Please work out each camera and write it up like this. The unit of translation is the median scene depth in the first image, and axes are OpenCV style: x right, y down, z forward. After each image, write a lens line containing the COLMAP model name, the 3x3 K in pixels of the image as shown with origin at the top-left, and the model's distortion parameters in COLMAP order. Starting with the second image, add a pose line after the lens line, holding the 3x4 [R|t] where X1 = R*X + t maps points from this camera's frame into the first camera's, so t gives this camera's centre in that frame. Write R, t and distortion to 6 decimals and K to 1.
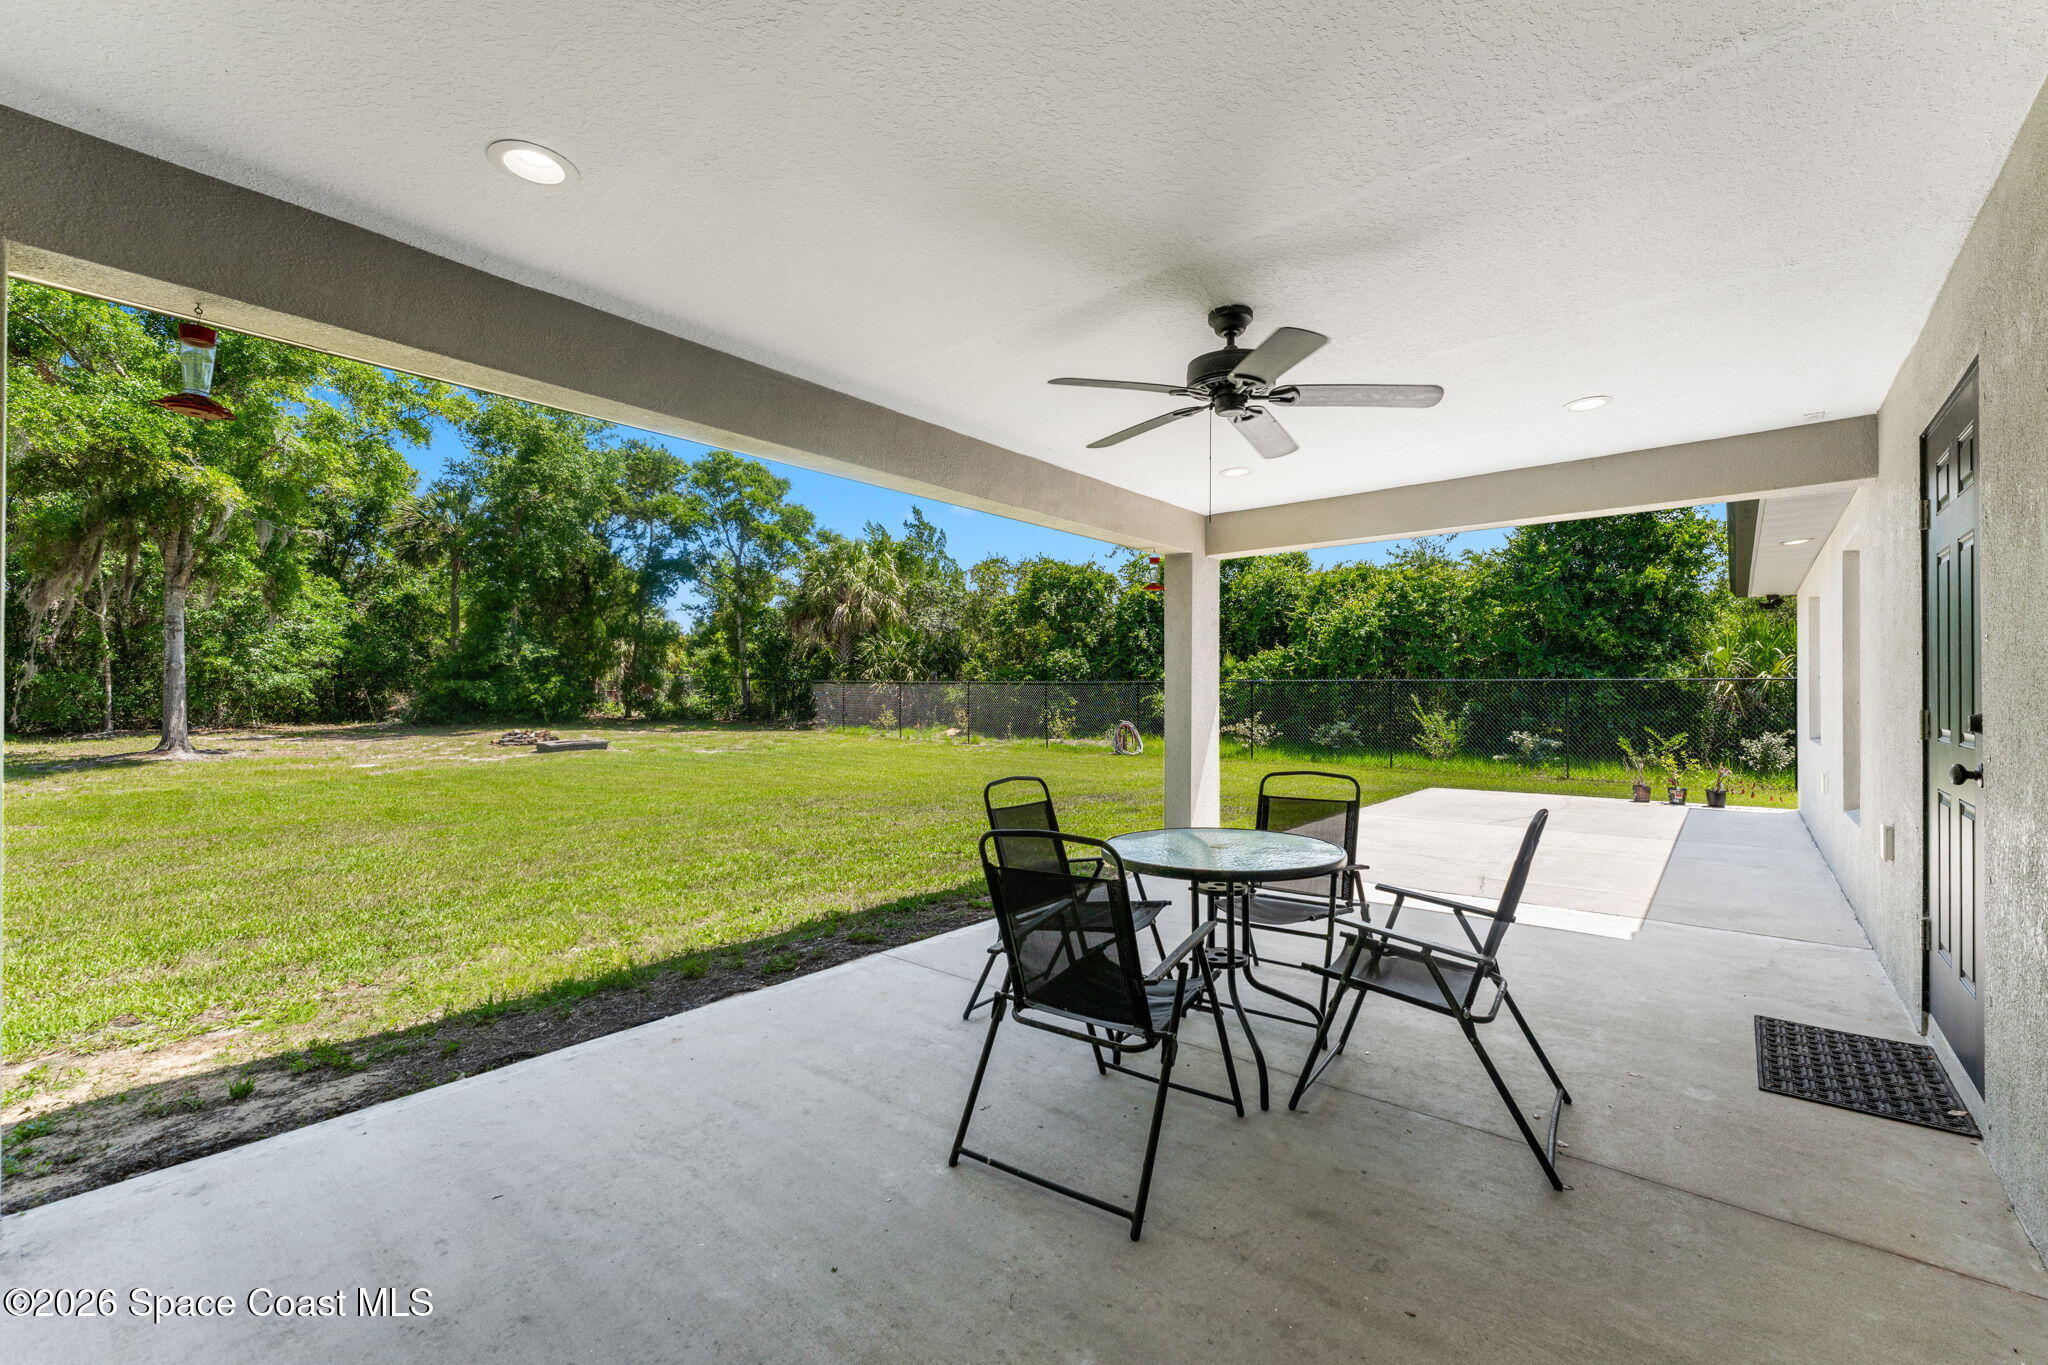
lens RADIAL K [[836.7, 0, 1027.5], [0, 836.7, 699.0], [0, 0, 1]] dist [0.002883, 0.000263]
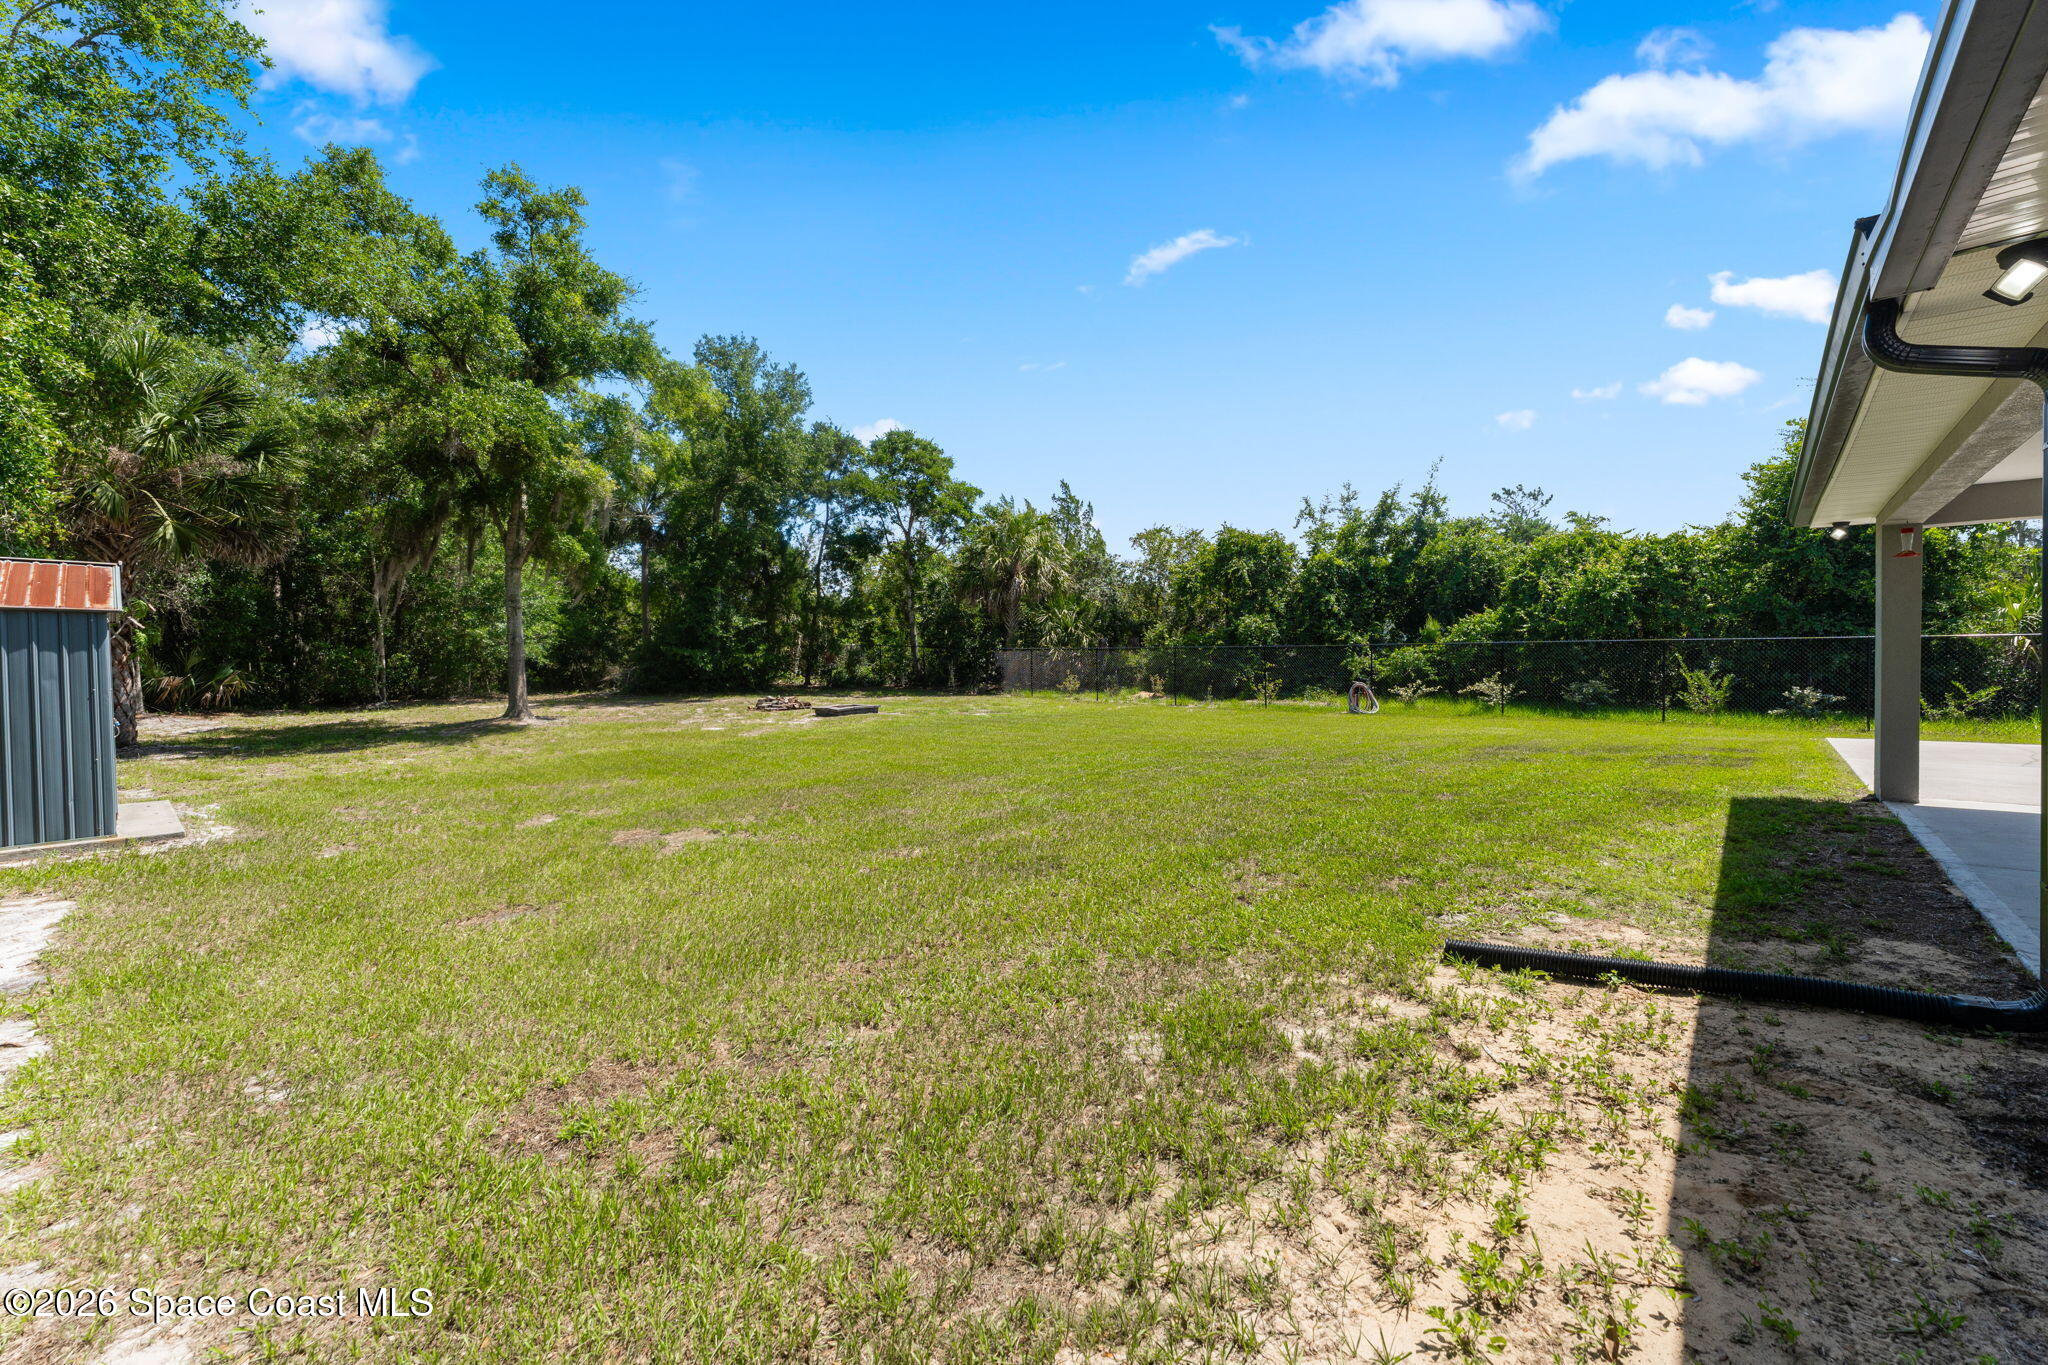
lens RADIAL K [[815.3, 0, 1021.3], [0, 815.3, 670.7], [0, 0, 1]] dist [-0.014241, -0.000288]
pose [[0.999149, -0.010066, -0.040000, -0.198617], [0.010287, 0.999933, 0.005323, 0.001756], [0.039943, -0.005730, 0.999186, -0.025680]]
